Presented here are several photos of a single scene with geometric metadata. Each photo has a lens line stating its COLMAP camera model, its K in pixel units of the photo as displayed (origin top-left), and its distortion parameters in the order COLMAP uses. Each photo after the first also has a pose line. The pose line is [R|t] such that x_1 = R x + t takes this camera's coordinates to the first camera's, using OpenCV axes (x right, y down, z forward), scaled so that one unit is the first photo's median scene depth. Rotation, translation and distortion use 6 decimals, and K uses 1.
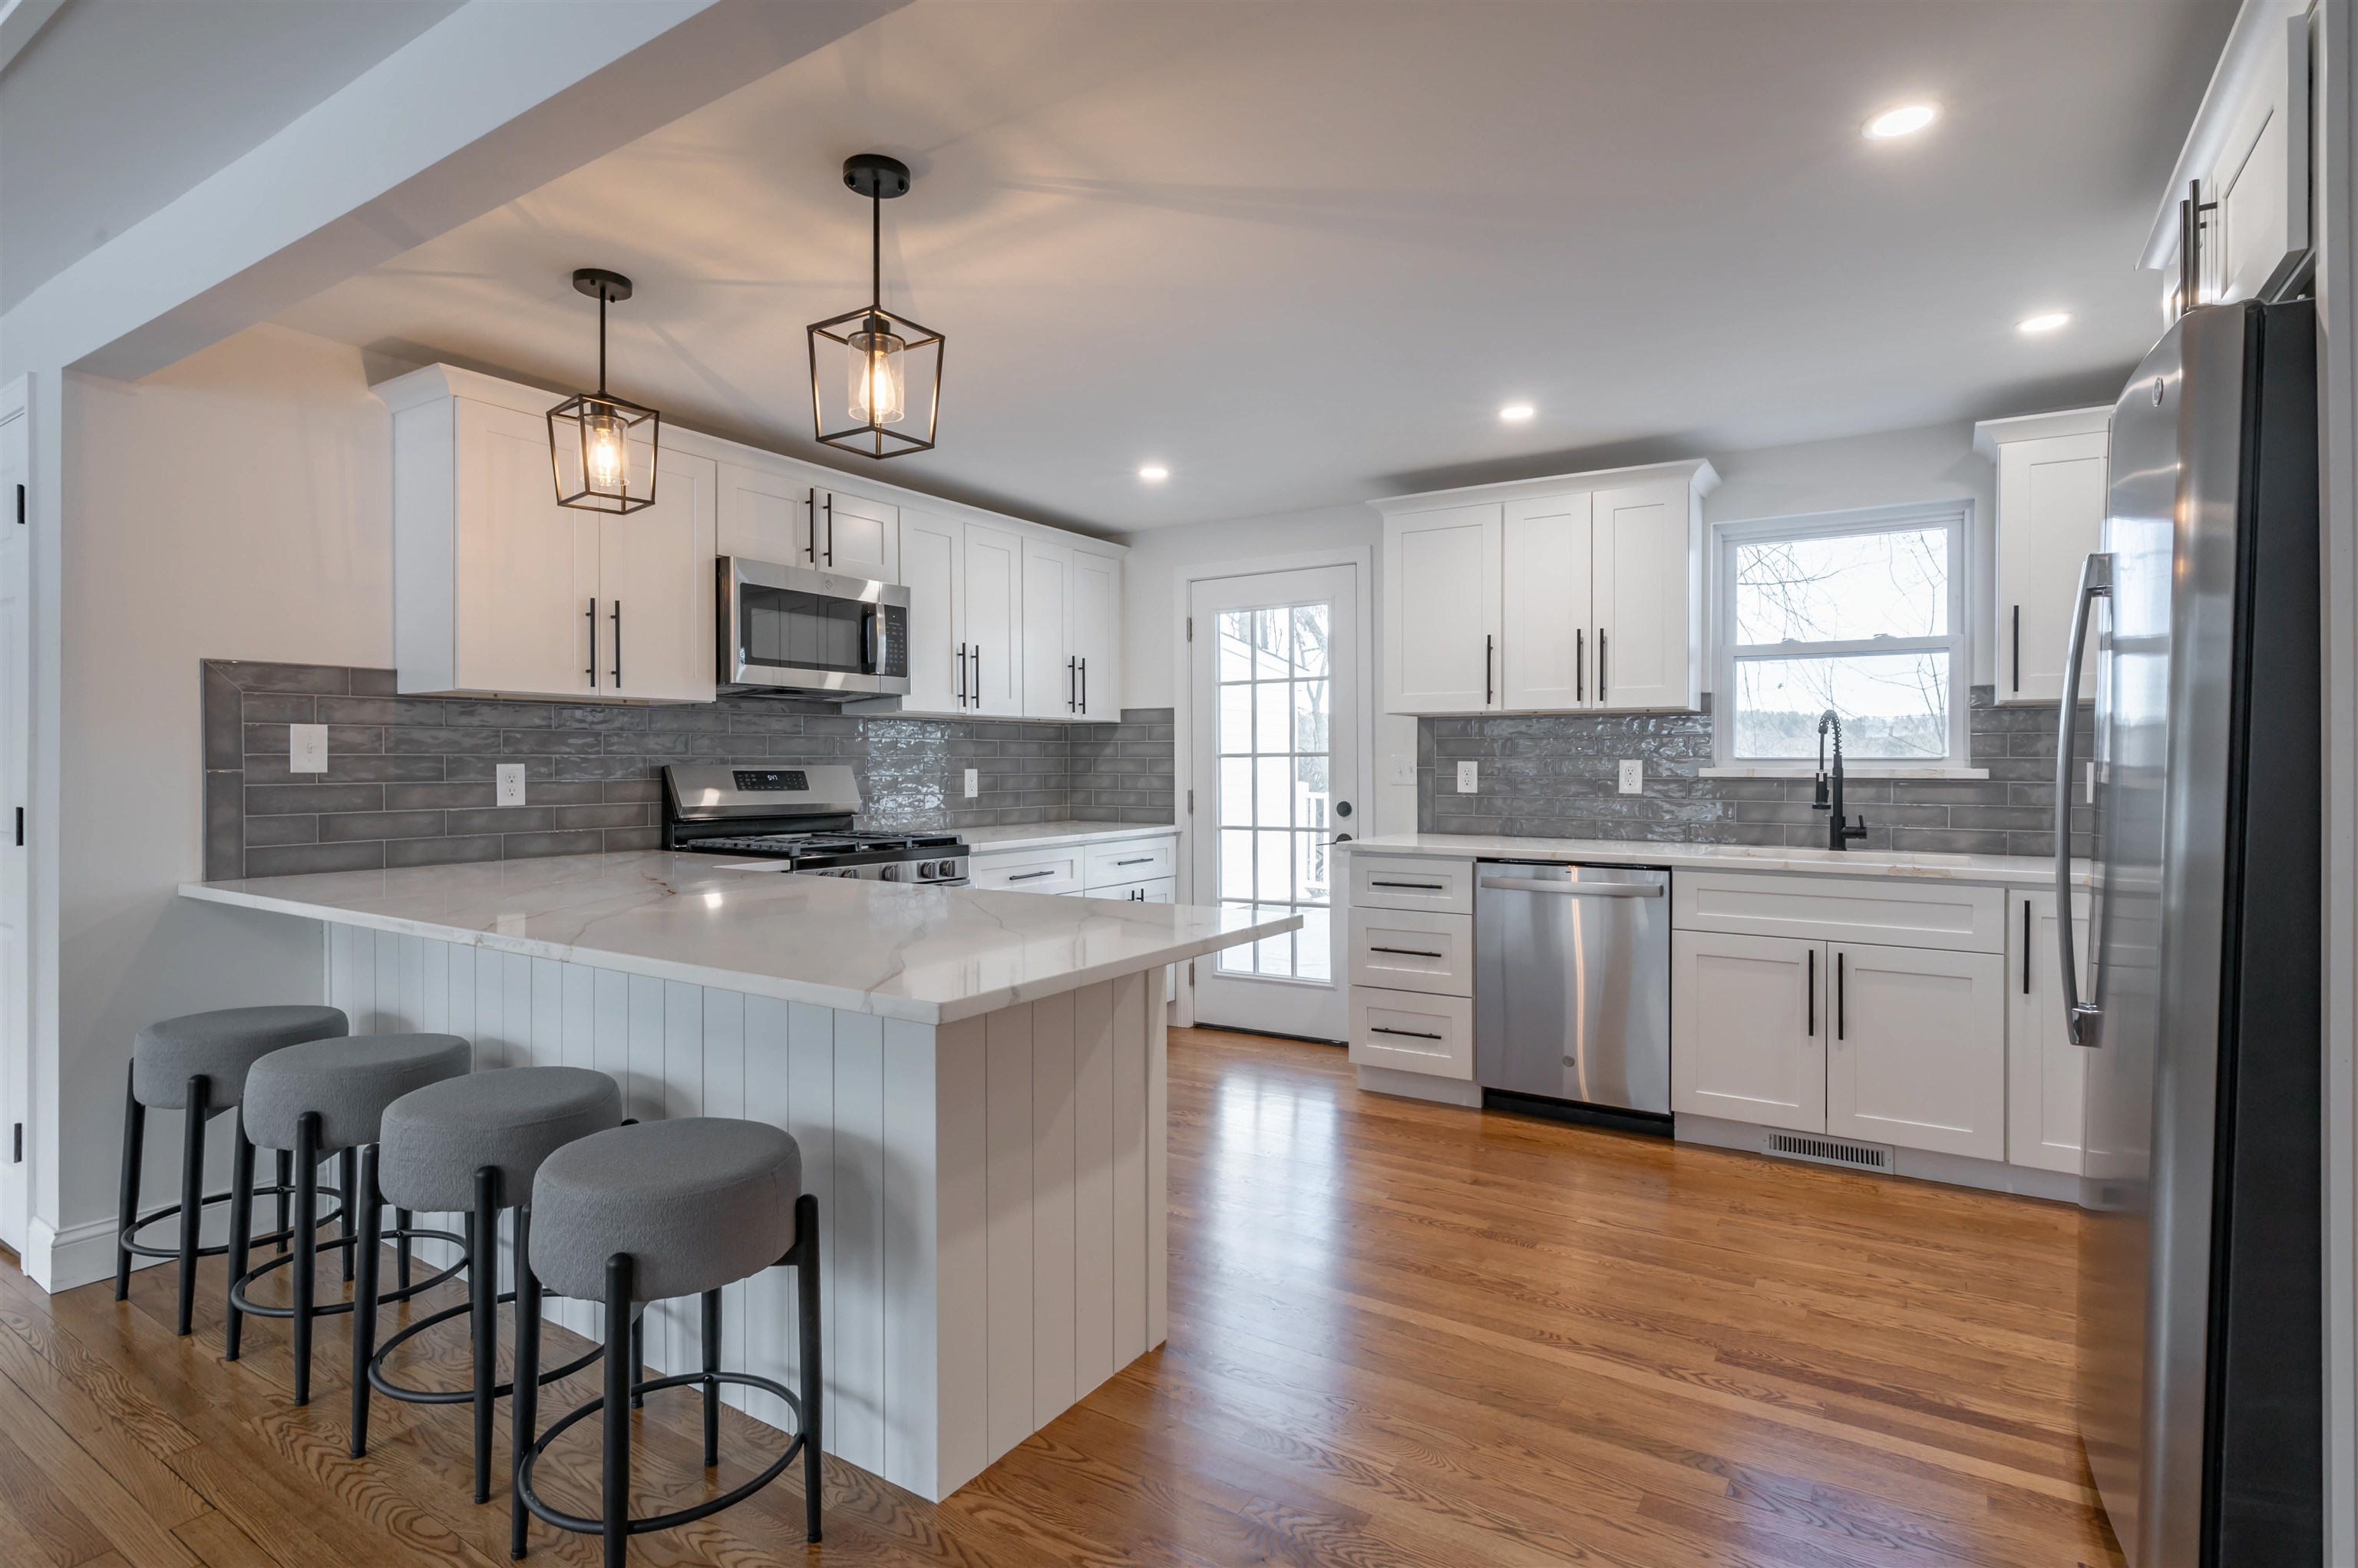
lens RADIAL K [[1154.6, 0, 1189.8], [0, 1154.6, 768.2], [0, 0, 1]] dist [0.000216, 0.000396]
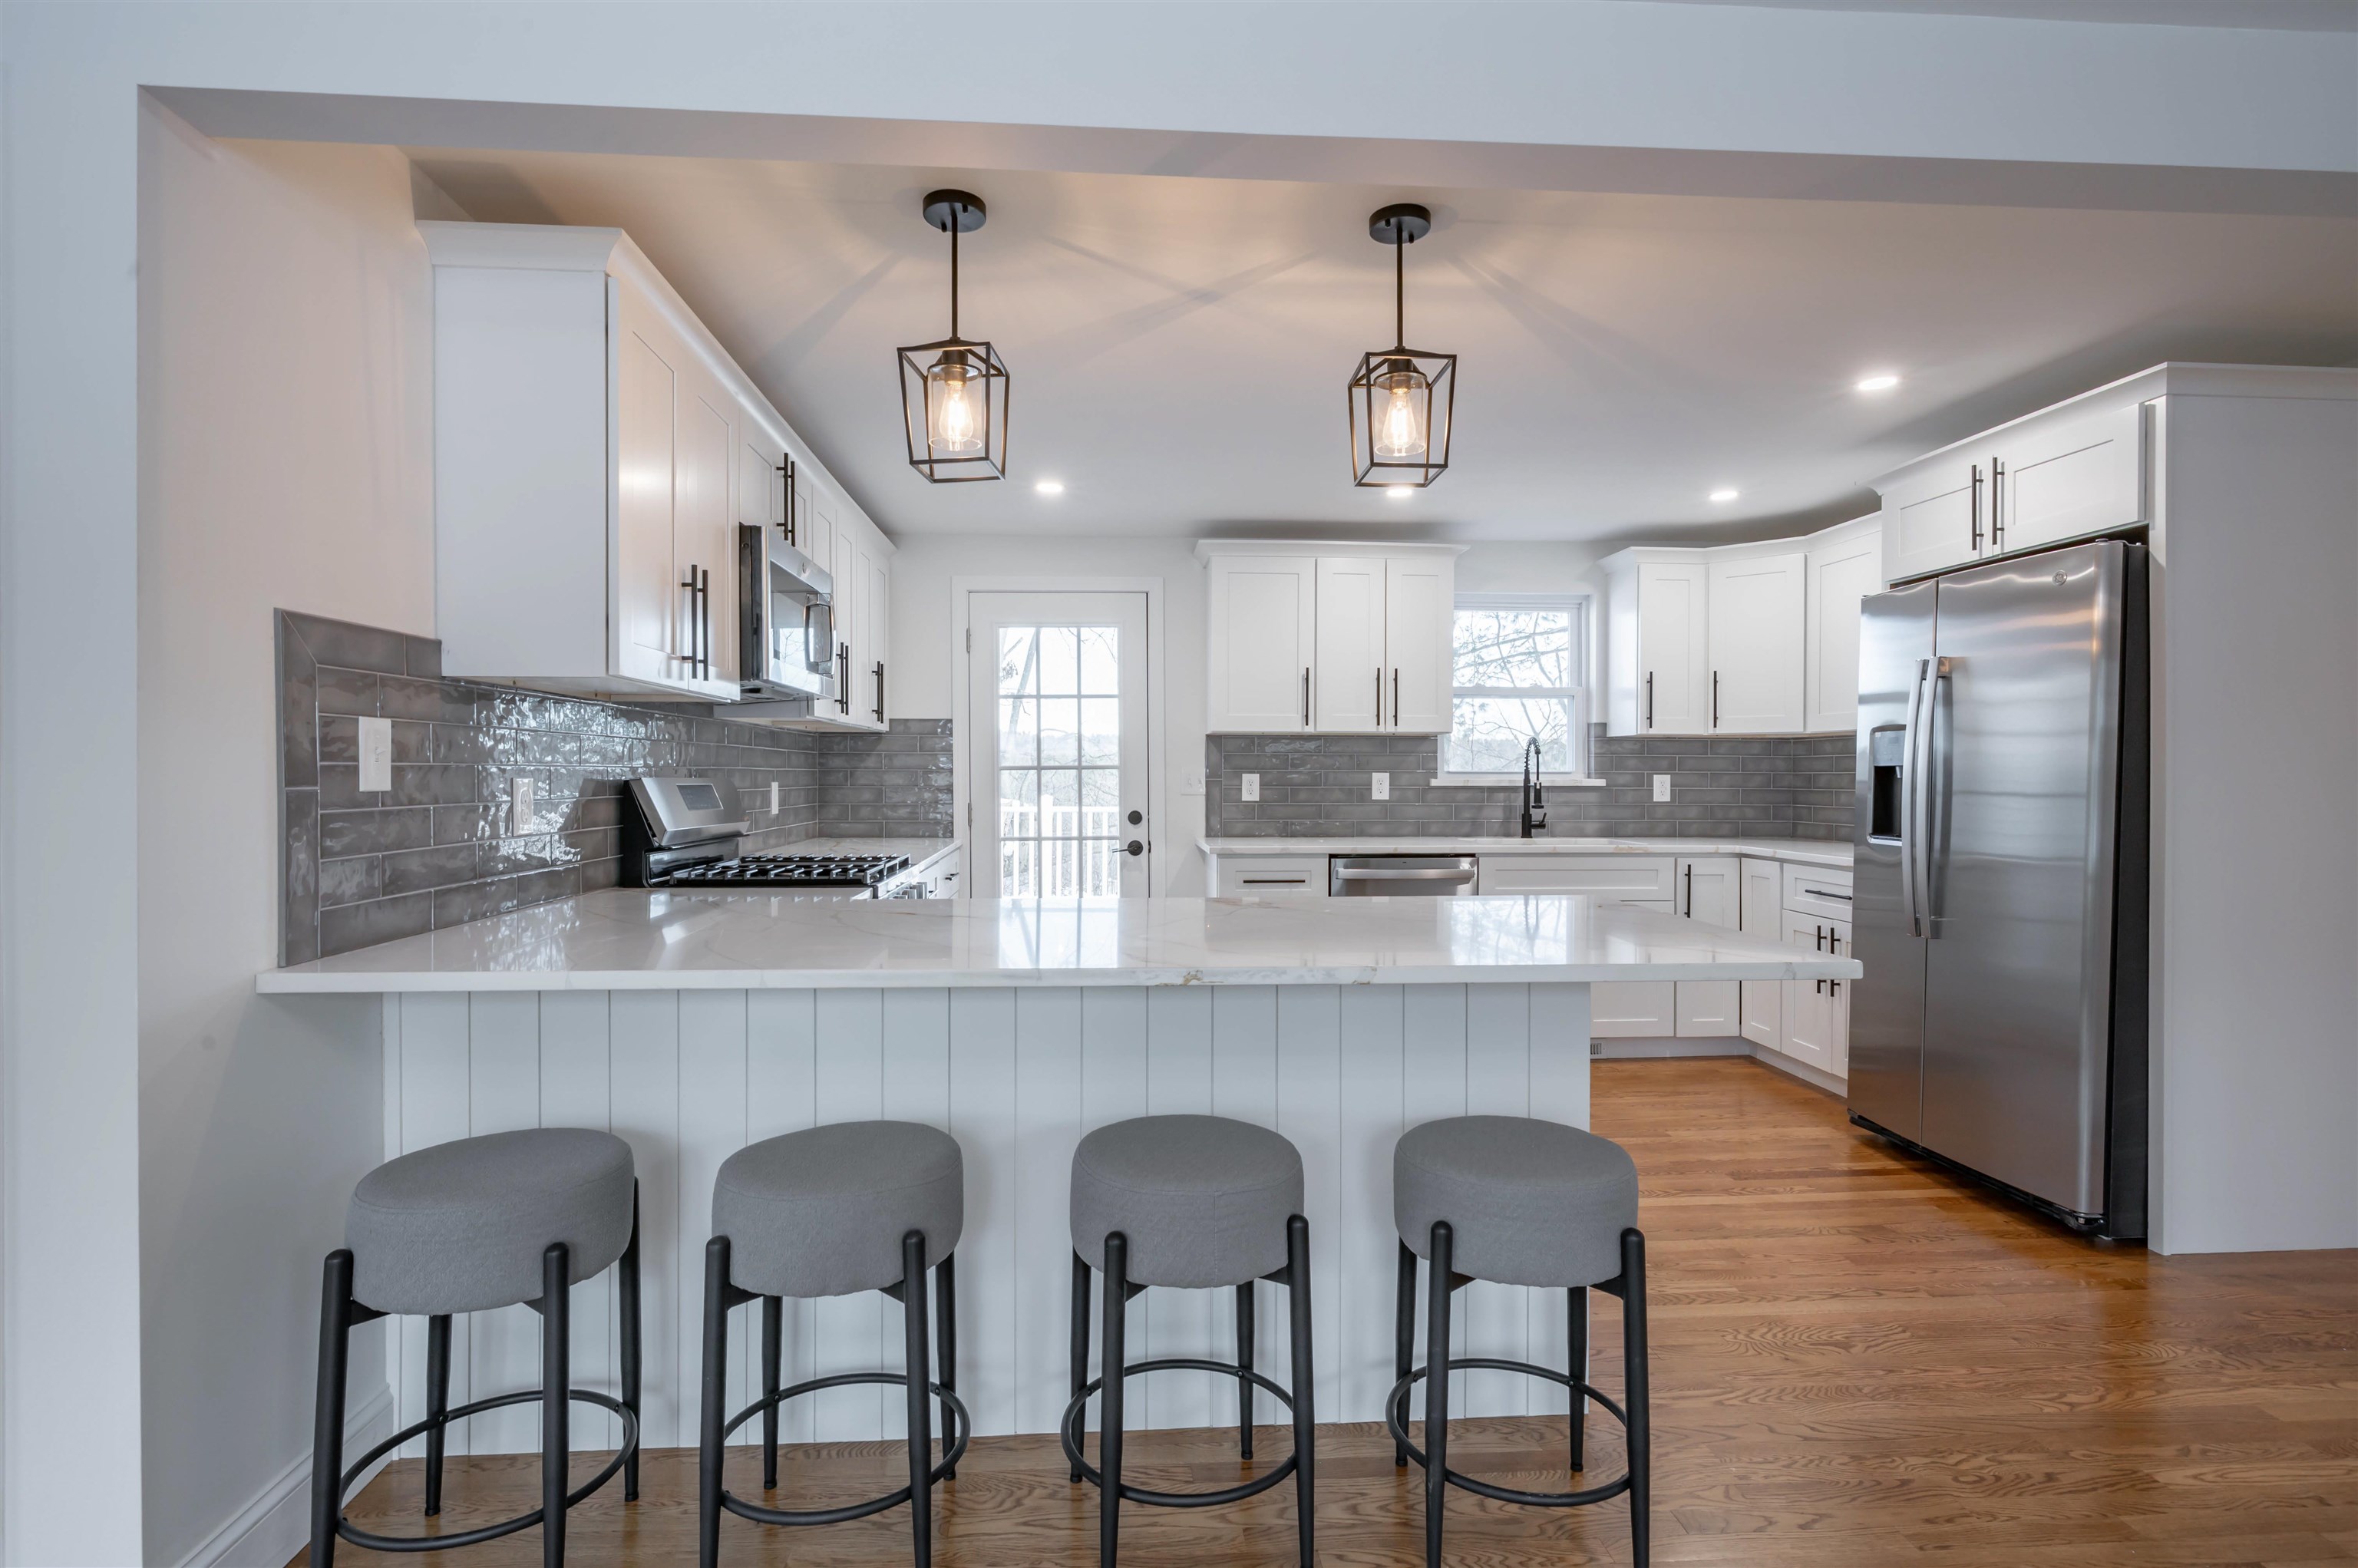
lens RADIAL K [[1121.9, 0, 1179.0], [0, 1121.9, 784.0], [0, 0, 1]] dist [0.001617, 0.000686]
pose [[0.804453, -0.004730, 0.593997, -0.556291], [0.002278, 0.999986, 0.004878, -0.001633], [-0.594011, -0.002571, 0.804453, 0.153522]]
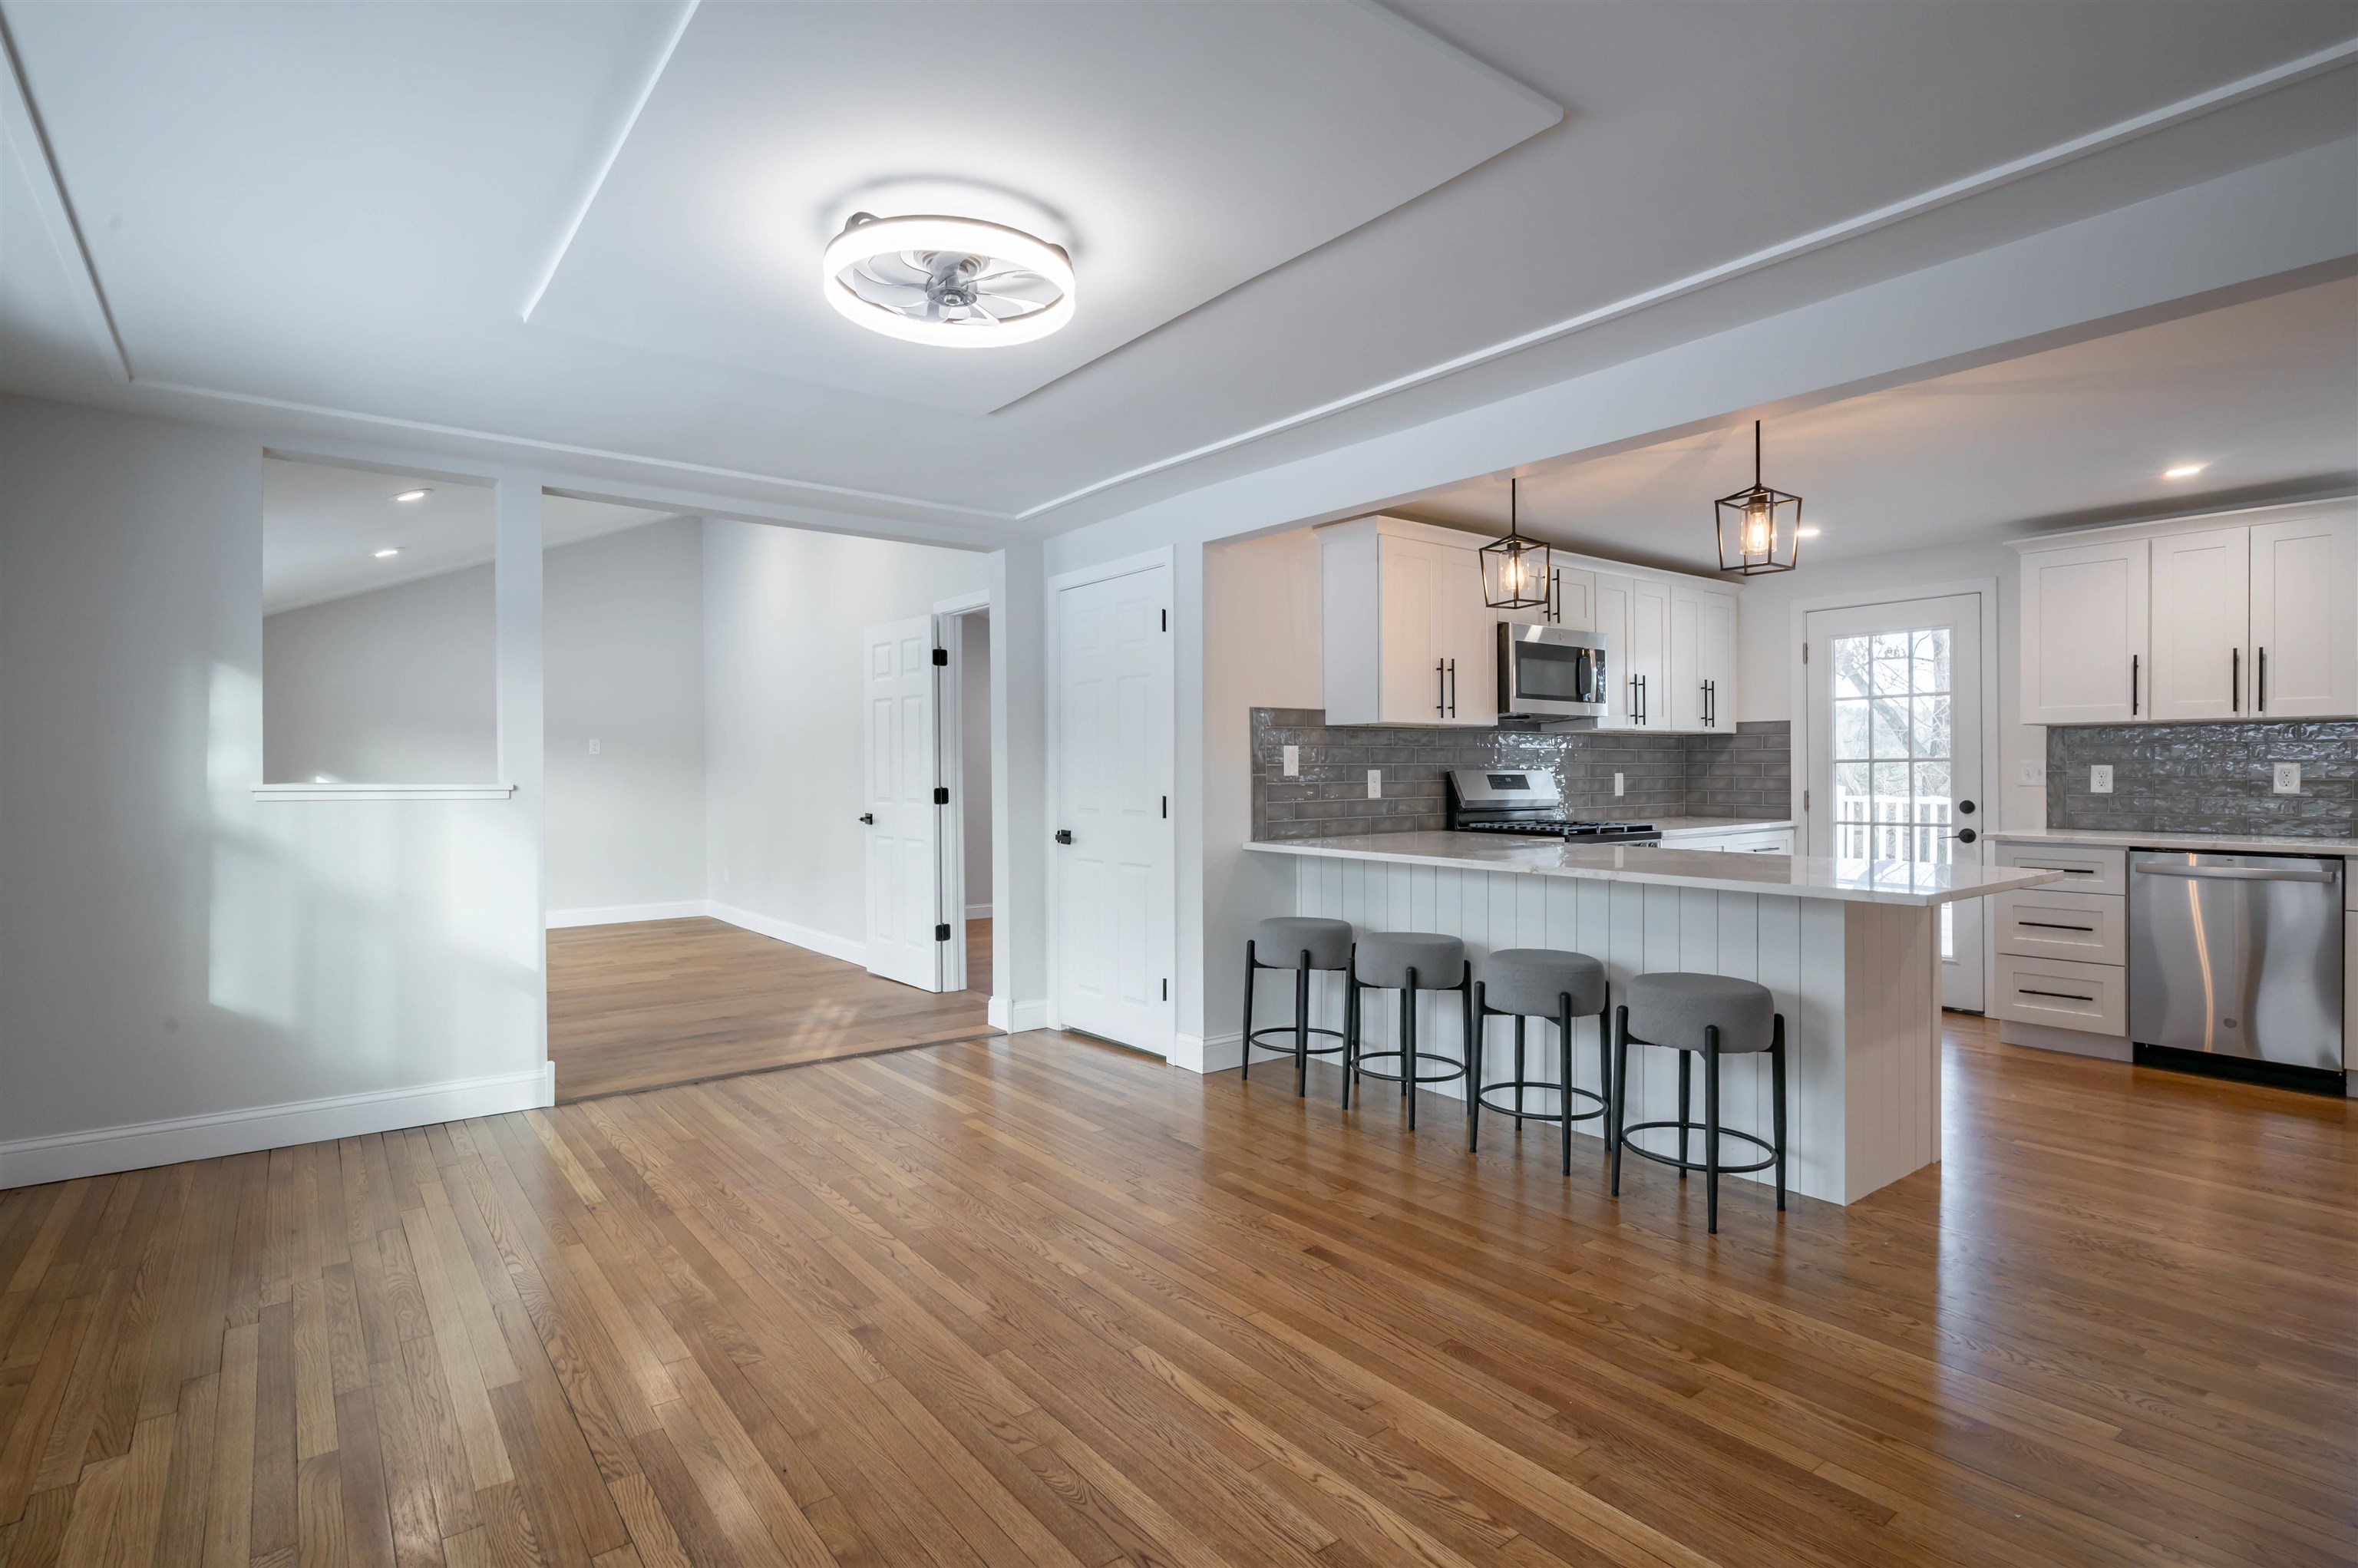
lens RADIAL K [[1177.3, 0, 1212.1], [0, 1177.3, 782.8], [0, 0, 1]] dist [0.001511, 0.000760]
pose [[0.948541, 0.000102, -0.316653, -0.250698], [0.002382, 0.999969, 0.007457, 0.000791], [0.316644, -0.007827, 0.948512, -0.420632]]
